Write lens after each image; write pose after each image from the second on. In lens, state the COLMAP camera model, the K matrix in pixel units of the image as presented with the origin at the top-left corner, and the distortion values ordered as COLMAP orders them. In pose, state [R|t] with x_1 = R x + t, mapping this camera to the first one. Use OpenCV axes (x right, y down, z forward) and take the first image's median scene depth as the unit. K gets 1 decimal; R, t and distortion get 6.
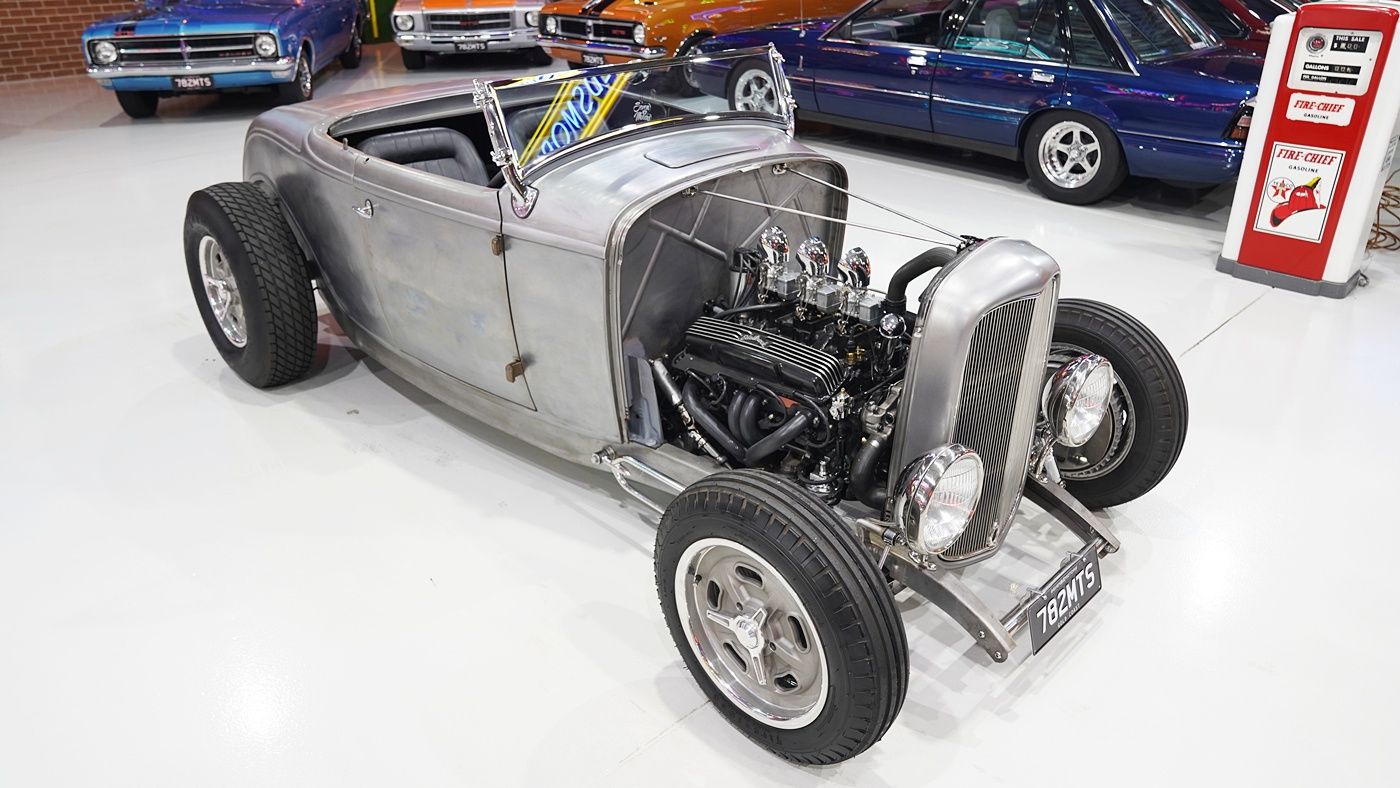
lens RADIAL K [[1002.7, 0, 697.3], [0, 1002.7, 398.9], [0, 0, 1]] dist [-0.078084, 0.038316]
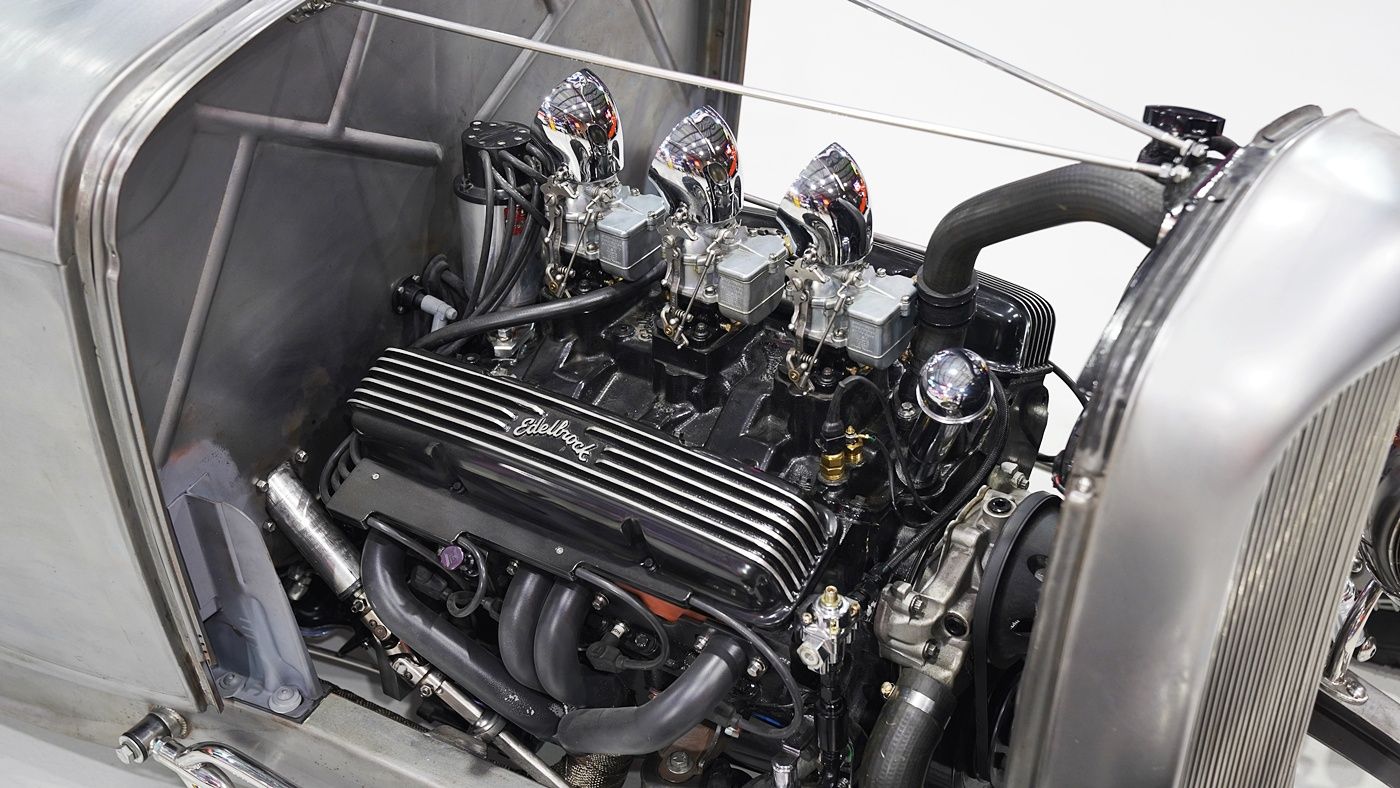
lens RADIAL K [[1865.6, 0, 675.5], [0, 1865.6, 400.9], [0, 0, 1]] dist [0.179883, 0.000000]
pose [[0.984673, -0.109289, 0.135925, 0.011030], [0.087208, 0.983426, 0.158958, -0.159544], [-0.151045, -0.144668, 0.977884, 0.342165]]
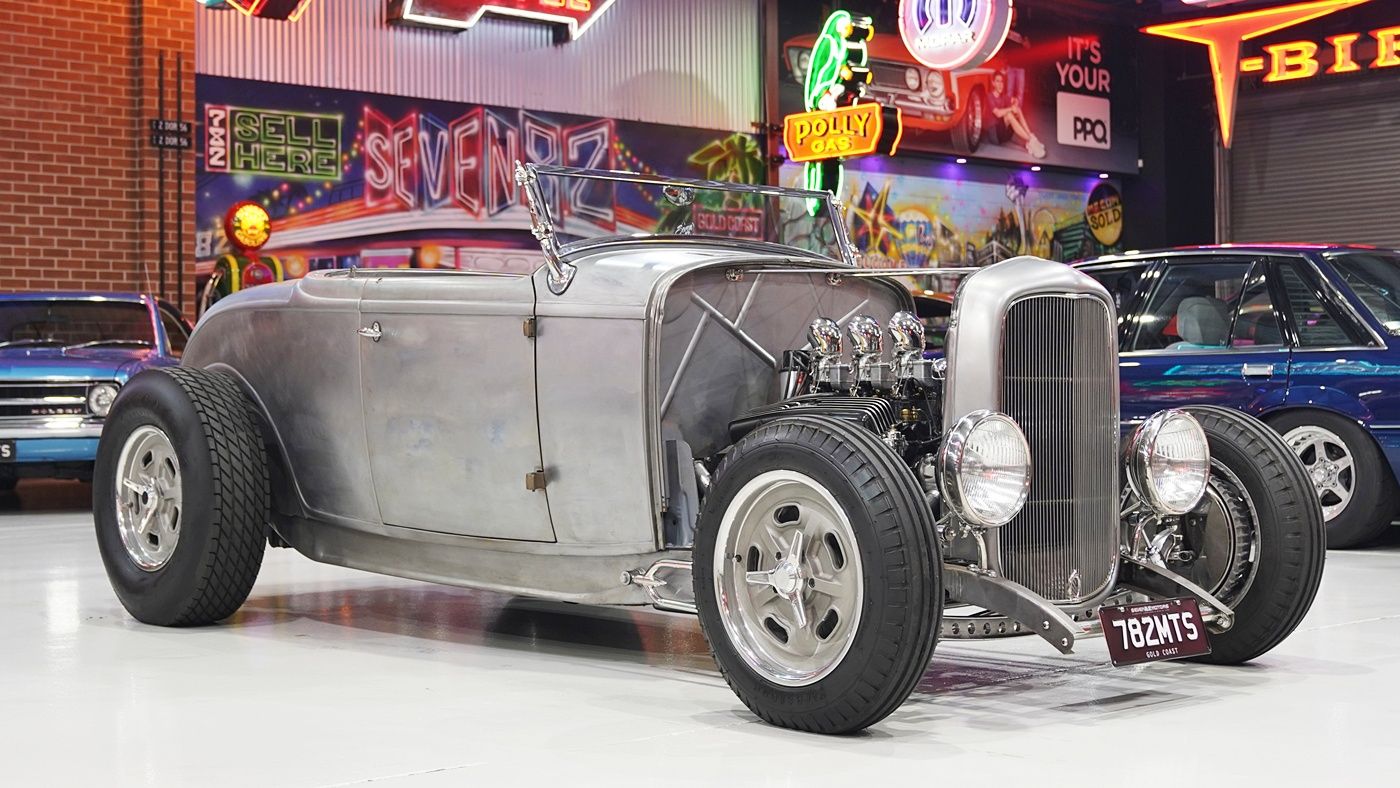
lens RADIAL K [[2080.5, 0, 706.8], [0, 2080.5, 394.6], [0, 0, 1]] dist [0.094960, 0.000000]
pose [[0.999299, -0.009124, -0.036315, 0.035790], [-0.008053, 0.894785, -0.446425, 0.745078], [0.036567, 0.446404, 0.894084, -0.687326]]
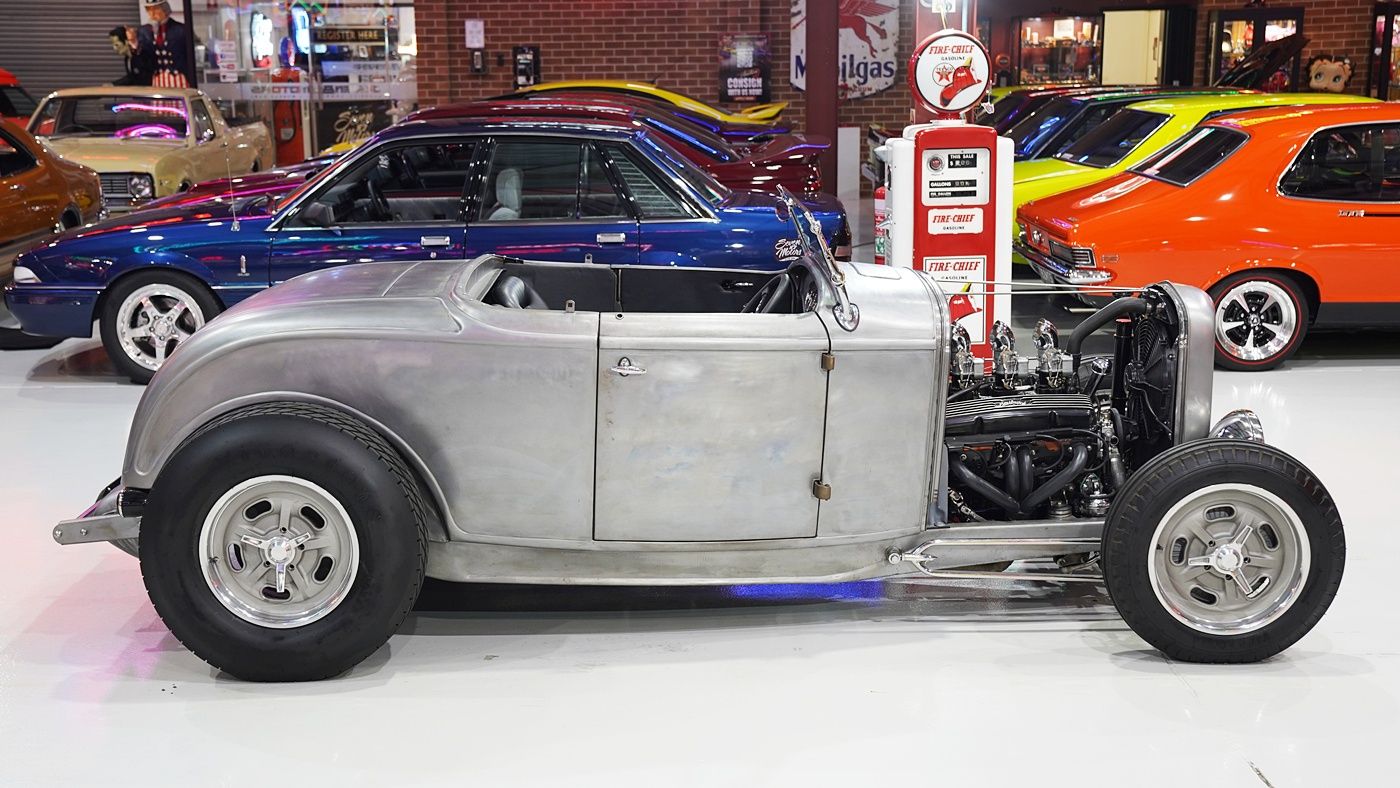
lens RADIAL K [[1890.5, 0, 695.5], [0, 1890.5, 387.9], [0, 0, 1]] dist [0.099511, 0.000000]
pose [[0.689727, -0.141226, 0.710163, -1.678090], [0.335490, 0.931493, -0.140595, 0.105719], [-0.641656, 0.335225, 0.689856, -0.287129]]
